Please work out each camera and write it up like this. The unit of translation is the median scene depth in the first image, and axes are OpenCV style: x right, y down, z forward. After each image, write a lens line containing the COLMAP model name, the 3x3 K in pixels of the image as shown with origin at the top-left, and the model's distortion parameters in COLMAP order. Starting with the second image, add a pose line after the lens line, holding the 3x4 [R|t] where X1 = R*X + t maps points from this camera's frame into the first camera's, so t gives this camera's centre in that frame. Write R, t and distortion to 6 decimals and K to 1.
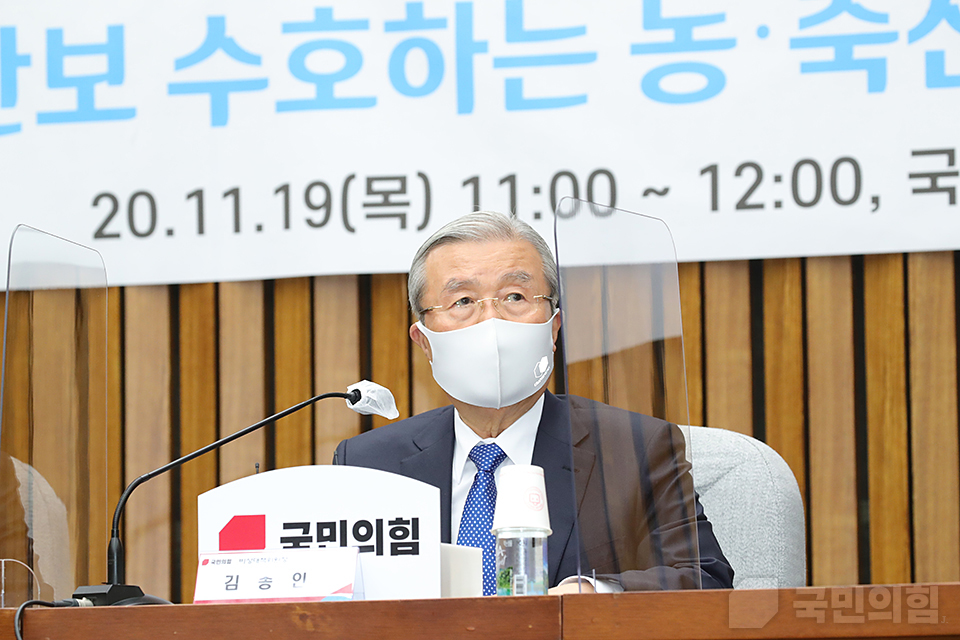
lens RADIAL K [[5274.3, 0, 462.0], [0, 5274.3, 293.6], [0, 0, 1]] dist [0.794277, 0.000000]
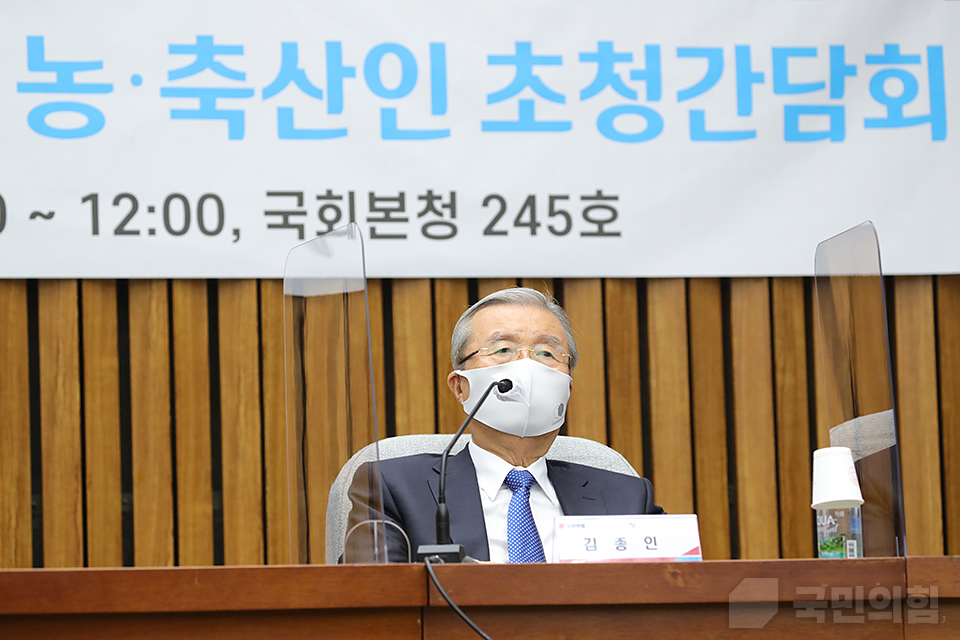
lens RADIAL K [[4503.7, 0, 493.1], [0, 4503.7, 294.7], [0, 0, 1]] dist [0.425220, 0.000000]
pose [[0.849465, 0.040197, 0.526111, -0.392163], [-0.033450, 0.999191, -0.022334, 0.016159], [-0.526583, 0.001374, 0.850123, 0.130968]]
